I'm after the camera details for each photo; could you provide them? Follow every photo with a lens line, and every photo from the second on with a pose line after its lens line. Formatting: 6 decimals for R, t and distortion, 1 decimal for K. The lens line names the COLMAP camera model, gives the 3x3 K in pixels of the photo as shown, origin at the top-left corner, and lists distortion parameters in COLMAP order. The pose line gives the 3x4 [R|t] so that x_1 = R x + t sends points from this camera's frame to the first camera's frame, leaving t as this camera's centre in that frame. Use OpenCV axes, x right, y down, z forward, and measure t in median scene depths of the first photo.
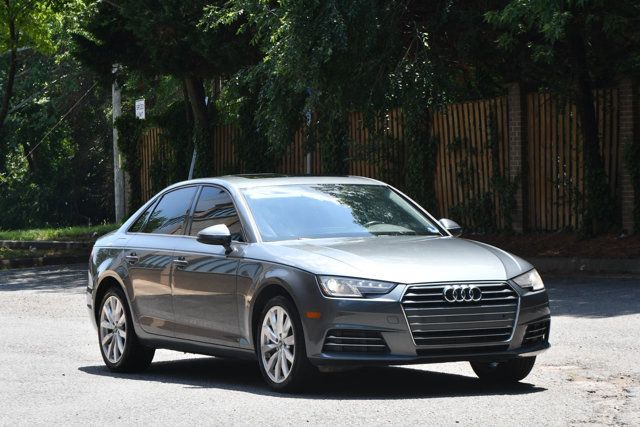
lens RADIAL K [[2272.1, 0, 319.9], [0, 2272.1, 213.7], [0, 0, 1]] dist [0.135031, 0.000000]
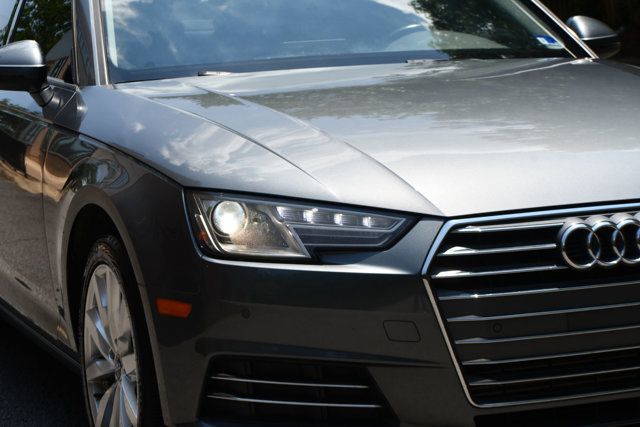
lens RADIAL K [[1980.1, 0, 320.4], [0, 1980.1, 213.2], [0, 0, 1]] dist [0.001849, 0.000000]
pose [[0.995448, -0.008462, -0.094930, 0.047236], [0.018090, 0.994720, 0.101021, 0.000845], [0.093574, -0.102279, 0.990345, 0.712113]]
